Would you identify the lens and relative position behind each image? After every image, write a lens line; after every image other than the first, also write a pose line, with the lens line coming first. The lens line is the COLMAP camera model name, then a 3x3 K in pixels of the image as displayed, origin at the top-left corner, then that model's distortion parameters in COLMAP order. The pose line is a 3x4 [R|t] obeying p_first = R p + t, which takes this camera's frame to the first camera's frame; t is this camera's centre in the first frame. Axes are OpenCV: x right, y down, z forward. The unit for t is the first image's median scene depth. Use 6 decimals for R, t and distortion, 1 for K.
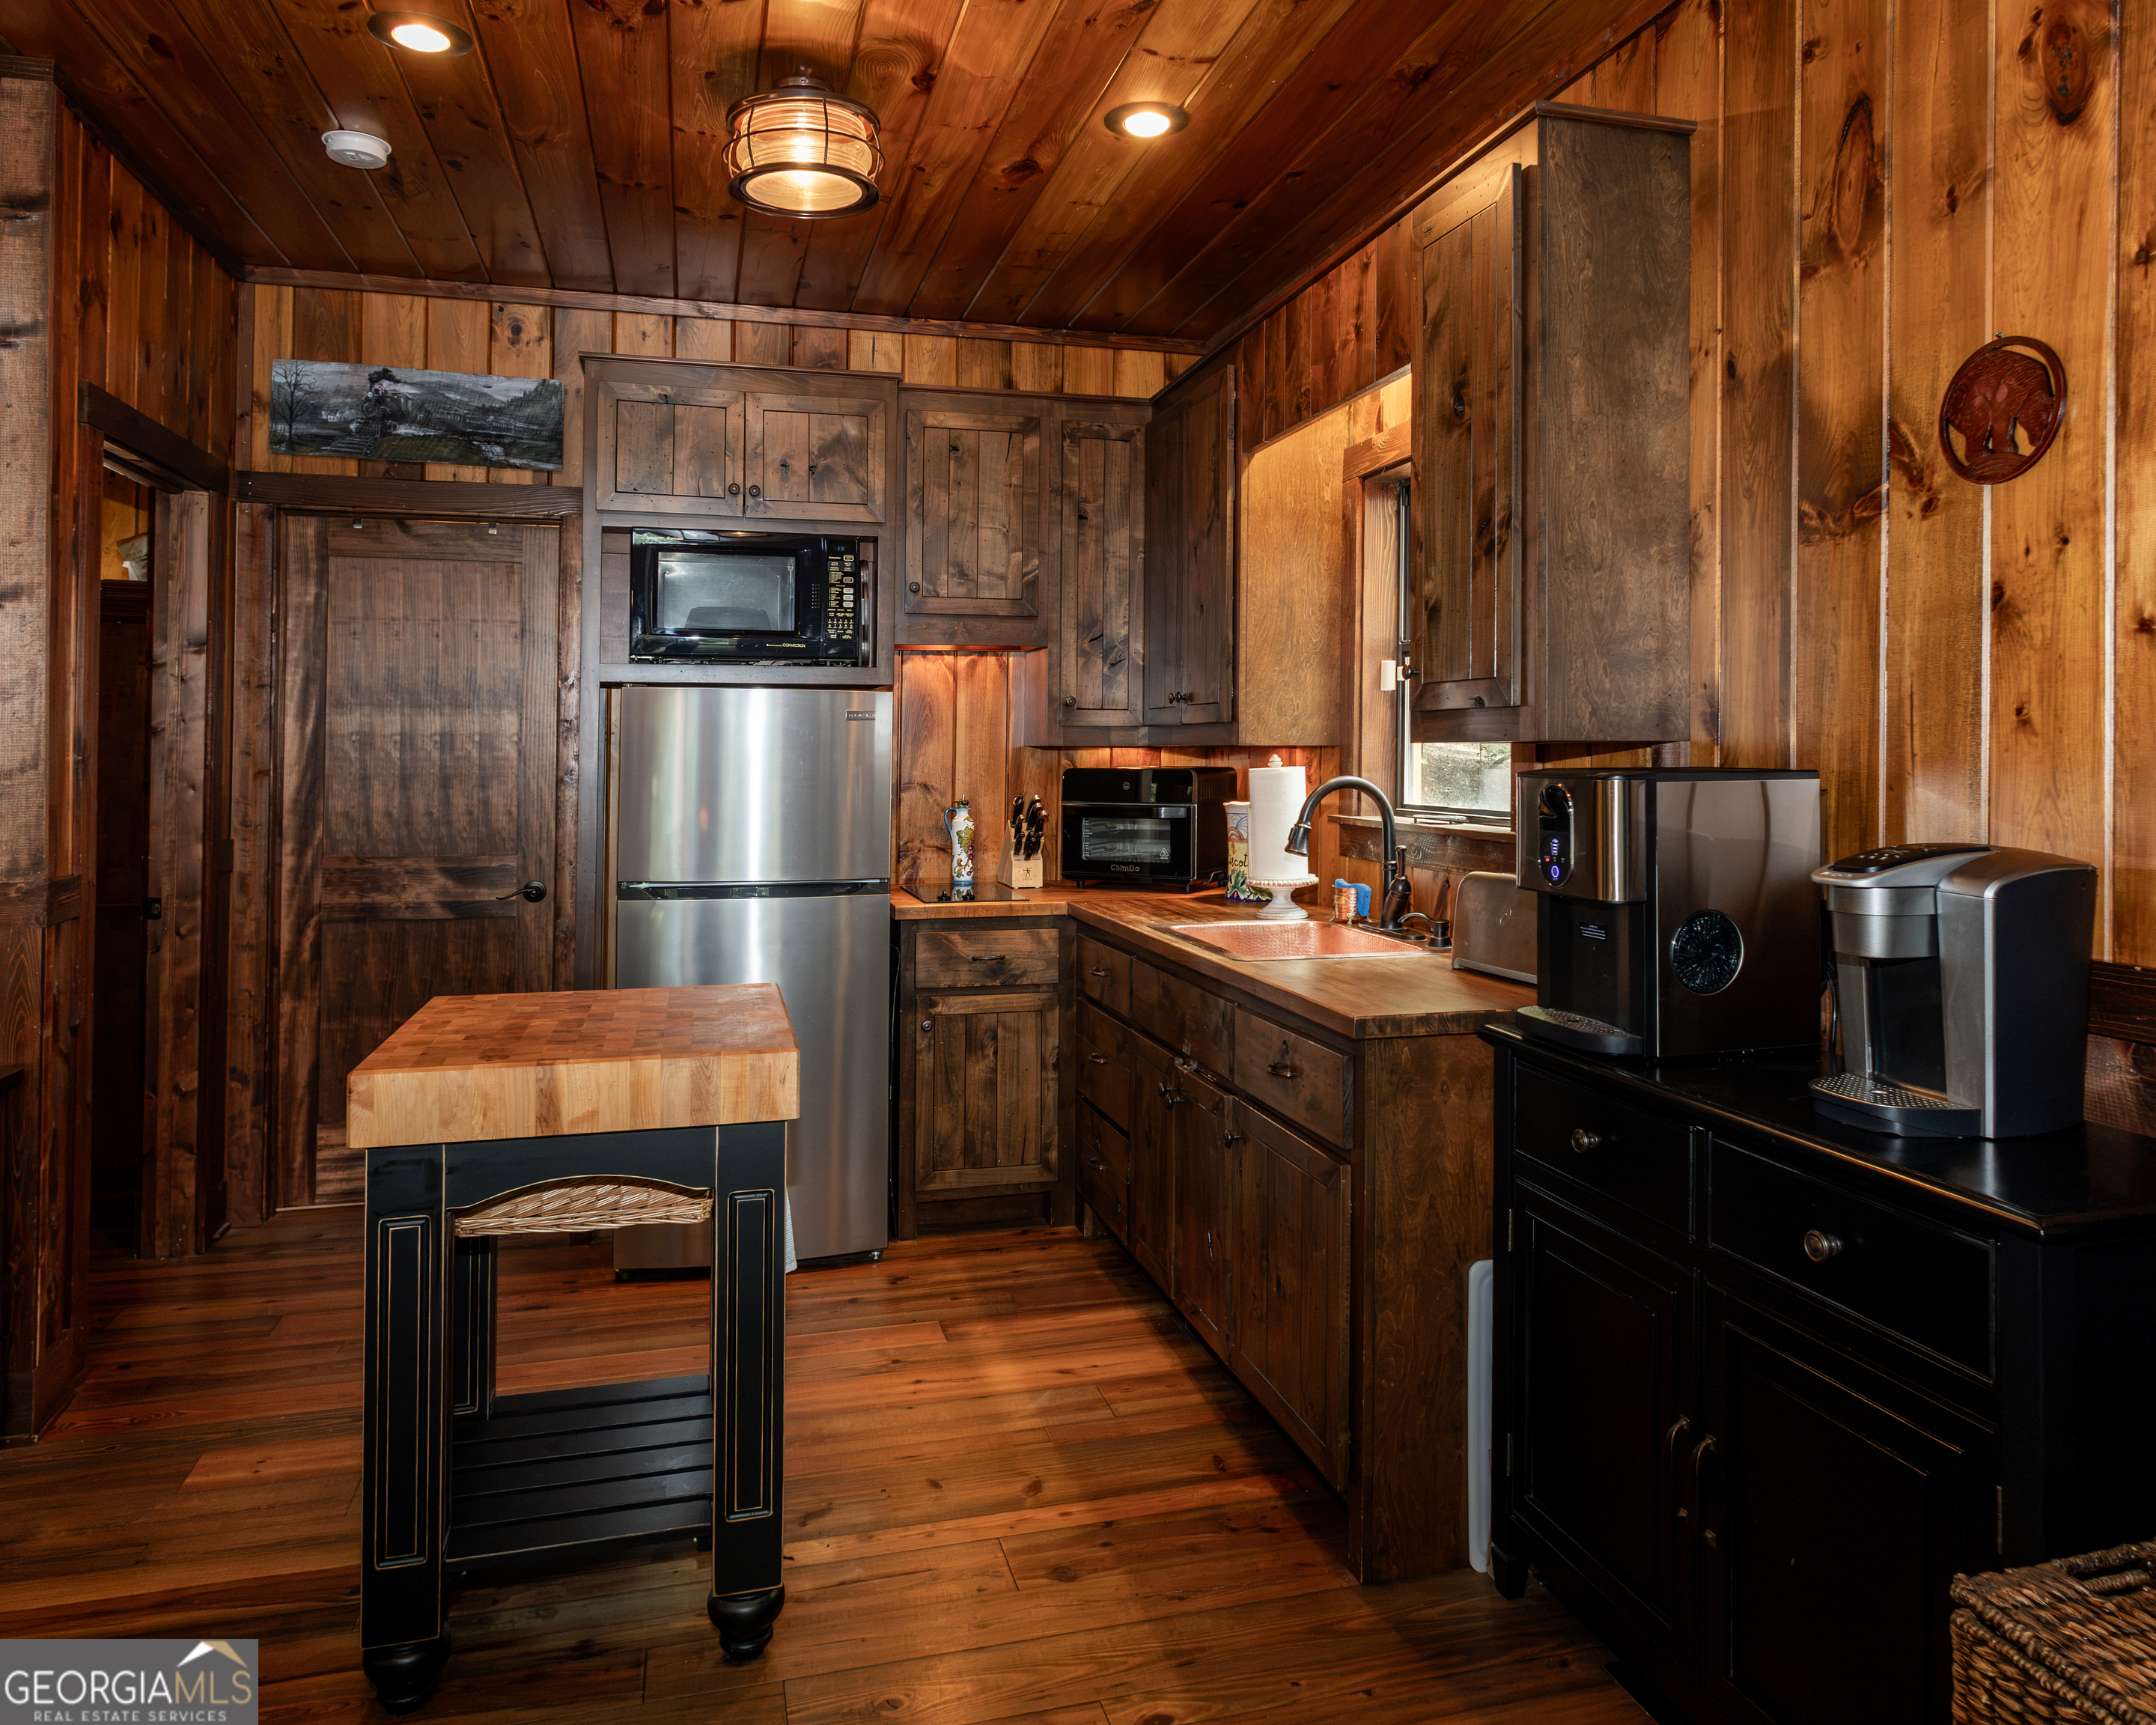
lens RADIAL K [[1461.3, 0, 1077.0], [0, 1461.3, 725.5], [0, 0, 1]] dist [0.003867, -0.000052]
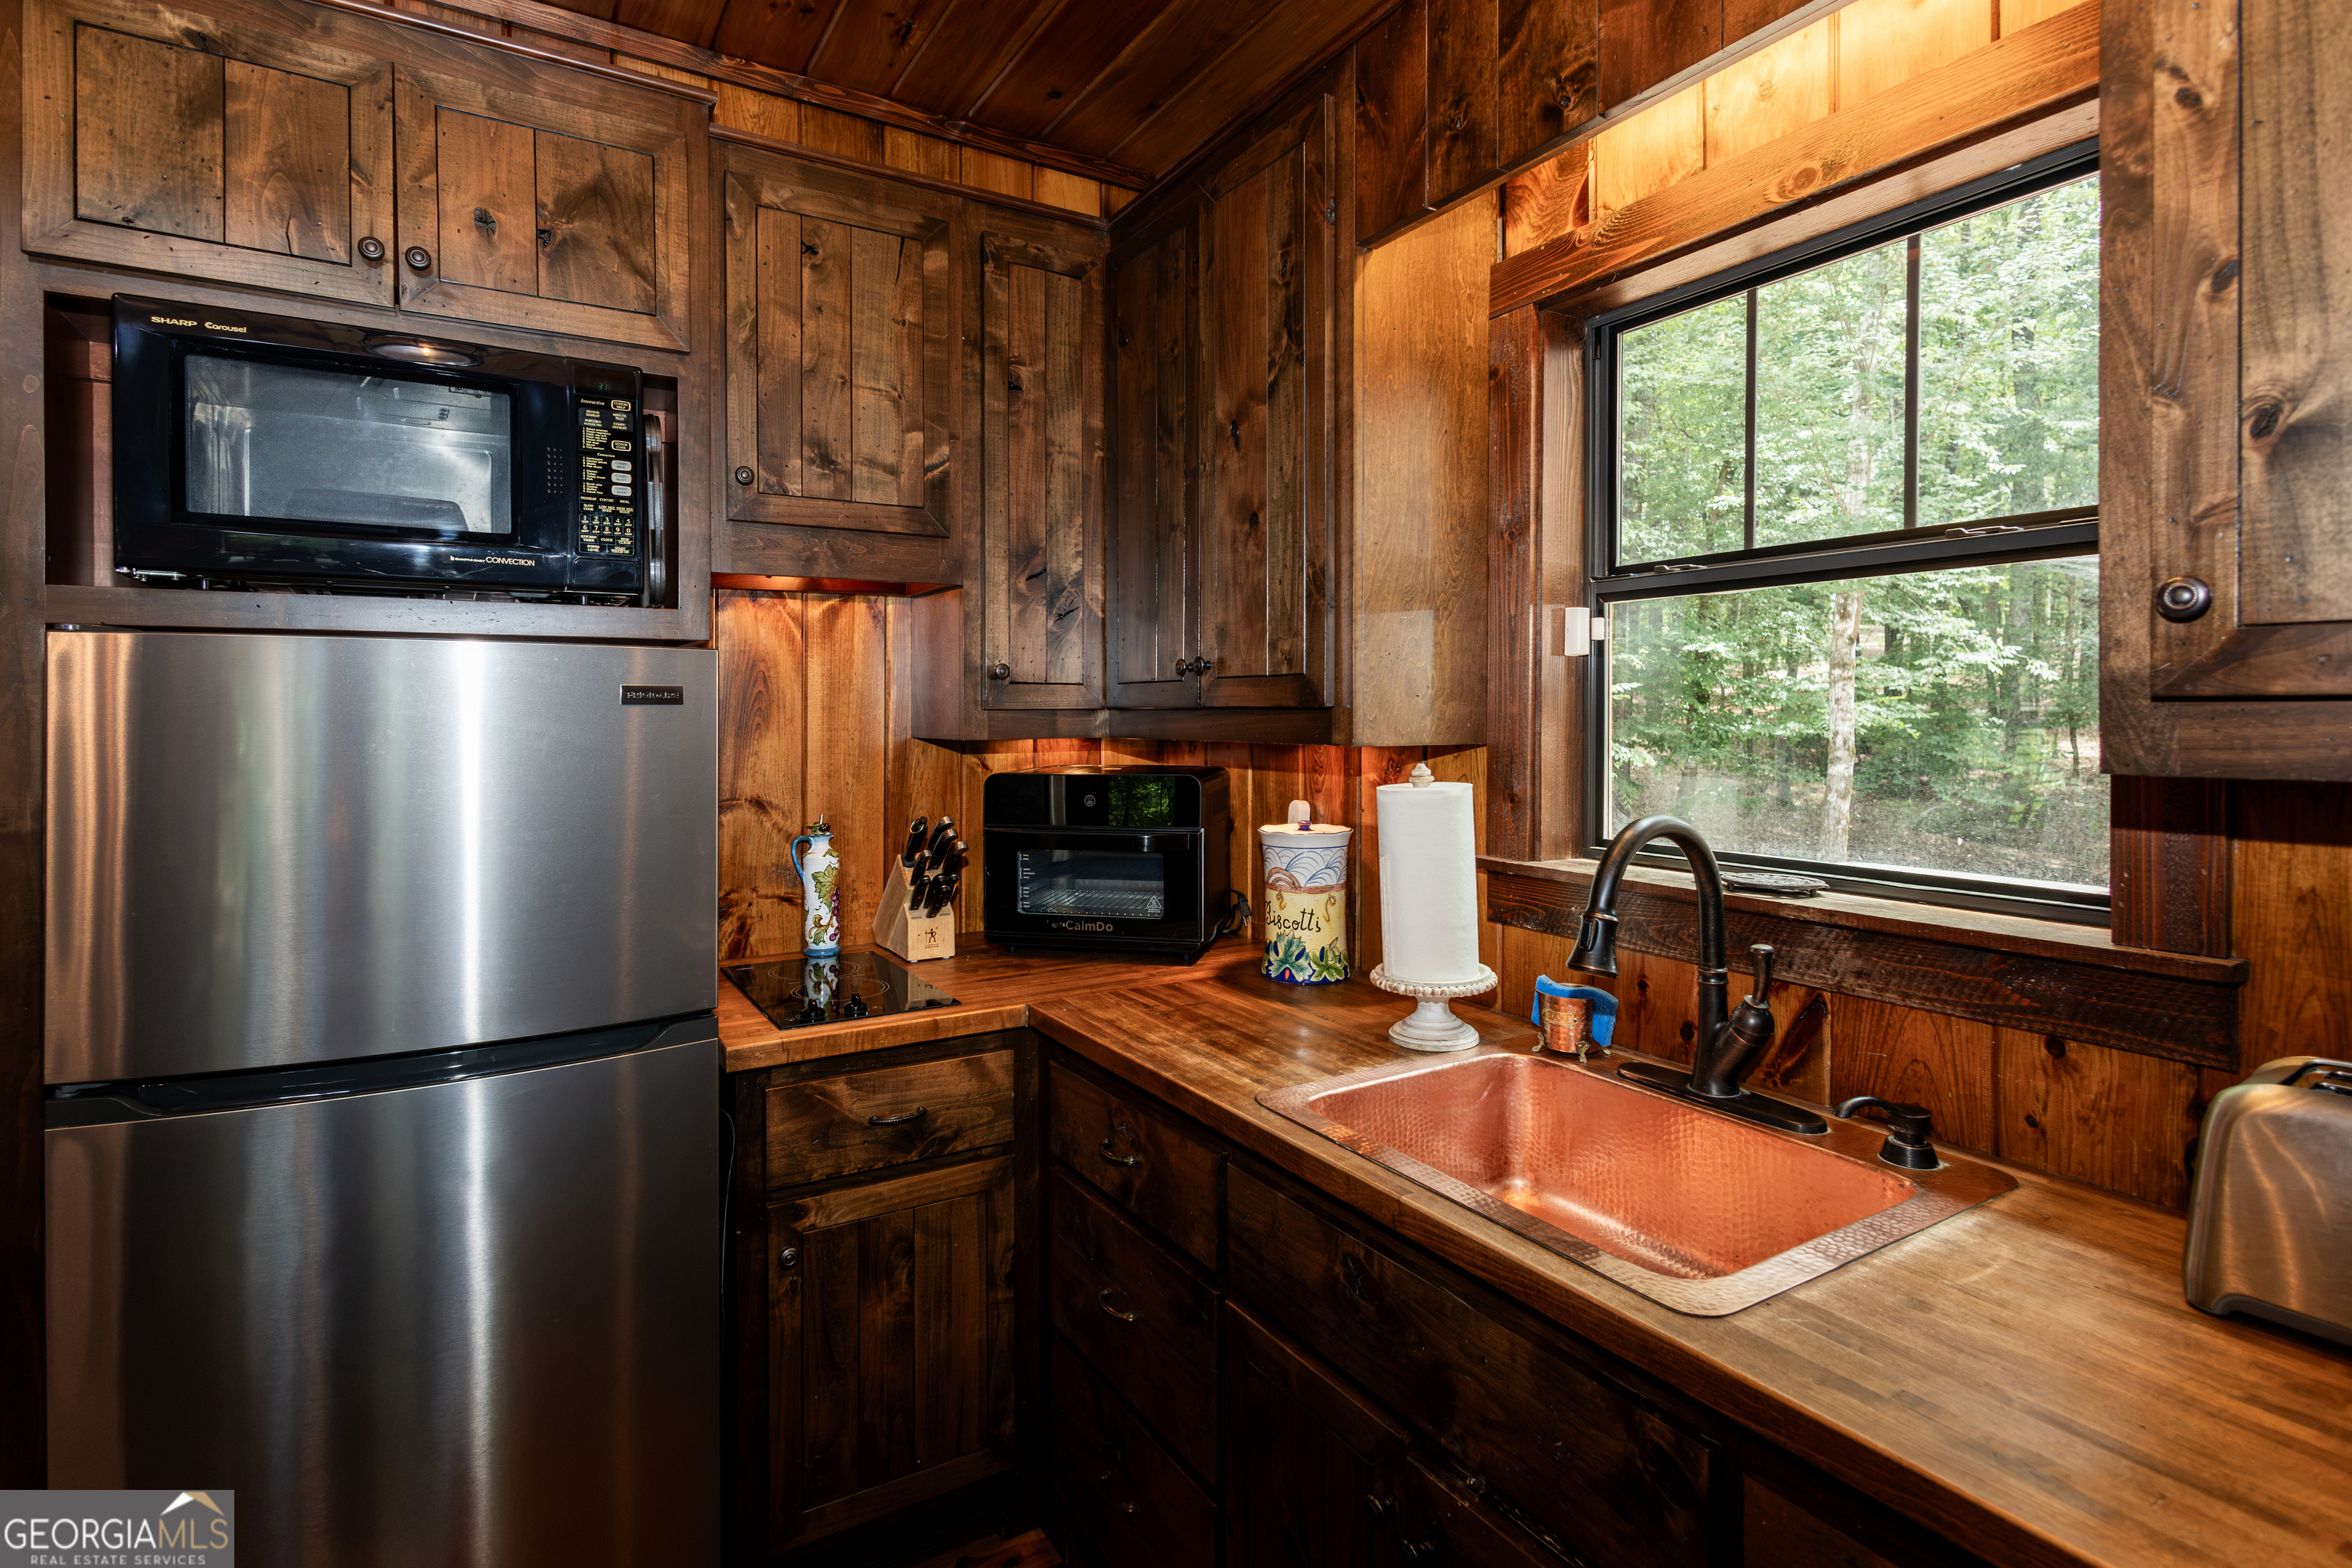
lens RADIAL K [[1165.0, 0, 1167.1], [0, 1165.0, 734.9], [0, 0, 1]] dist [0.011575, -0.001078]
pose [[0.960844, -0.009334, 0.276932, -0.077632], [-0.000357, 0.999390, 0.034923, -0.006517], [-0.277089, -0.033654, 0.960255, 0.490377]]
